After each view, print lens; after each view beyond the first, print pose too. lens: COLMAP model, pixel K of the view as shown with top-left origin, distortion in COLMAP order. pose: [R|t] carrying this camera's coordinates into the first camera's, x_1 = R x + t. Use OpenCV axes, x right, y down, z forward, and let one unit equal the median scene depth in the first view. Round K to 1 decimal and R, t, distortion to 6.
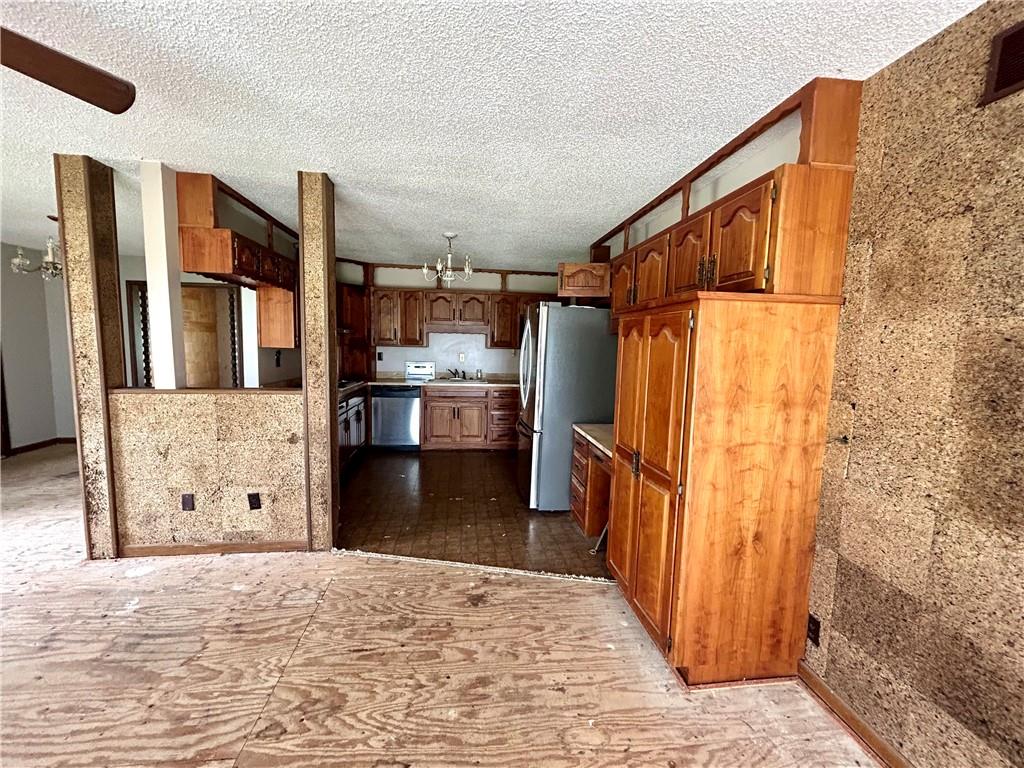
lens RADIAL K [[413.4, 0, 511.6], [0, 413.4, 383.3], [0, 0, 1]] dist [-0.000094, 0.000572]
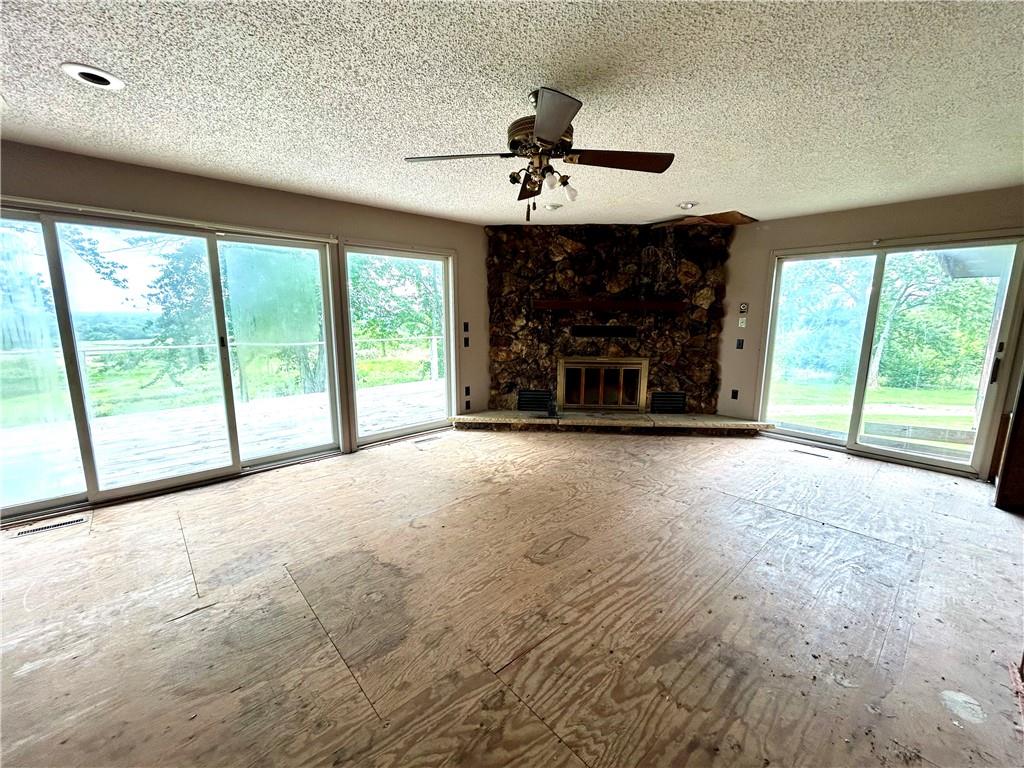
lens RADIAL K [[413.4, 0, 514.9], [0, 413.4, 385.2], [0, 0, 1]] dist [-0.000094, 0.000572]
pose [[-0.814527, 0.069597, -0.575936, -0.057811], [-0.083147, 0.968522, 0.234630, -0.081084], [0.574136, 0.239000, -0.783101, 0.974069]]
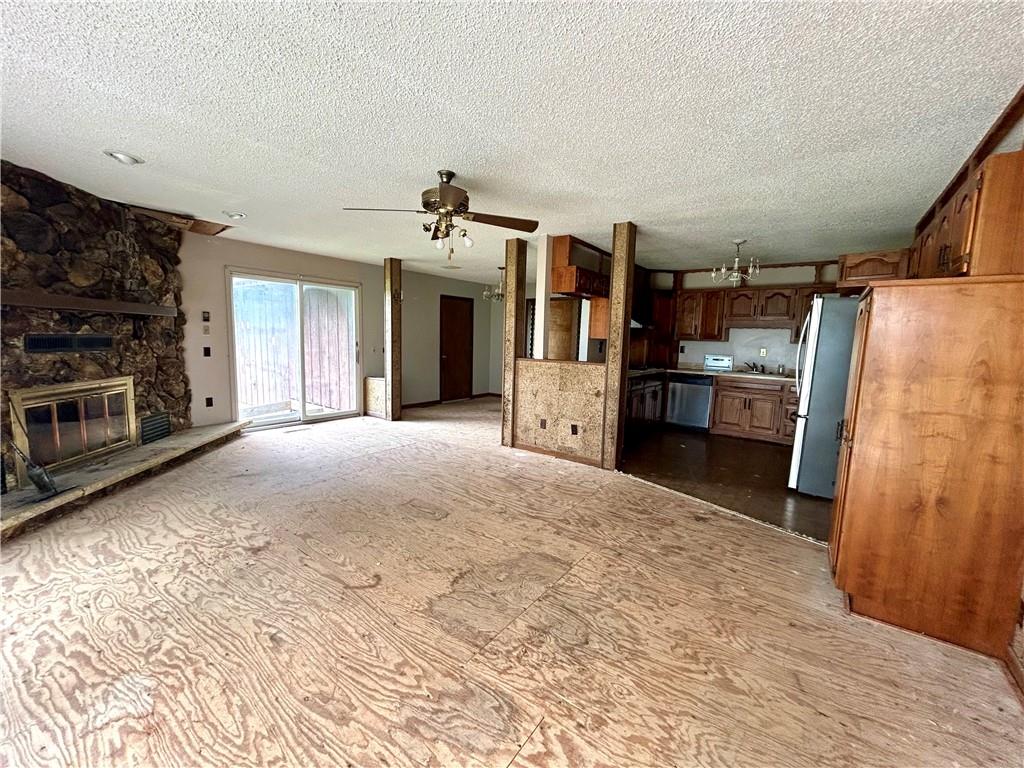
lens RADIAL K [[413.4, 0, 509.0], [0, 413.4, 385.1], [0, 0, 1]] dist [-0.000094, 0.000572]
pose [[0.713359, 0.079051, -0.696326, 0.345595], [-0.079185, 0.996347, 0.031990, 0.082261], [0.696311, 0.032318, 0.717012, -0.390916]]
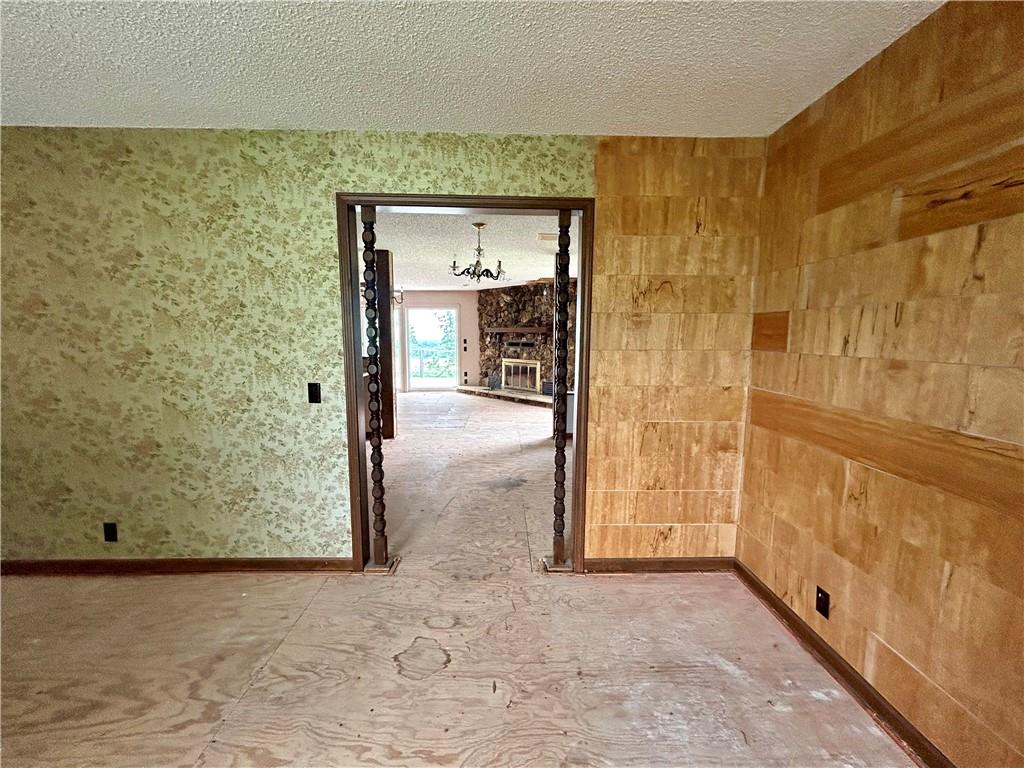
lens RADIAL K [[413.4, 0, 513.0], [0, 413.4, 389.0], [0, 0, 1]] dist [-0.000094, 0.000572]
pose [[-0.994145, -0.043506, 0.098906, -1.885856], [-0.019971, 0.973570, 0.227514, -0.330411], [-0.106190, 0.224206, -0.968739, 3.085108]]
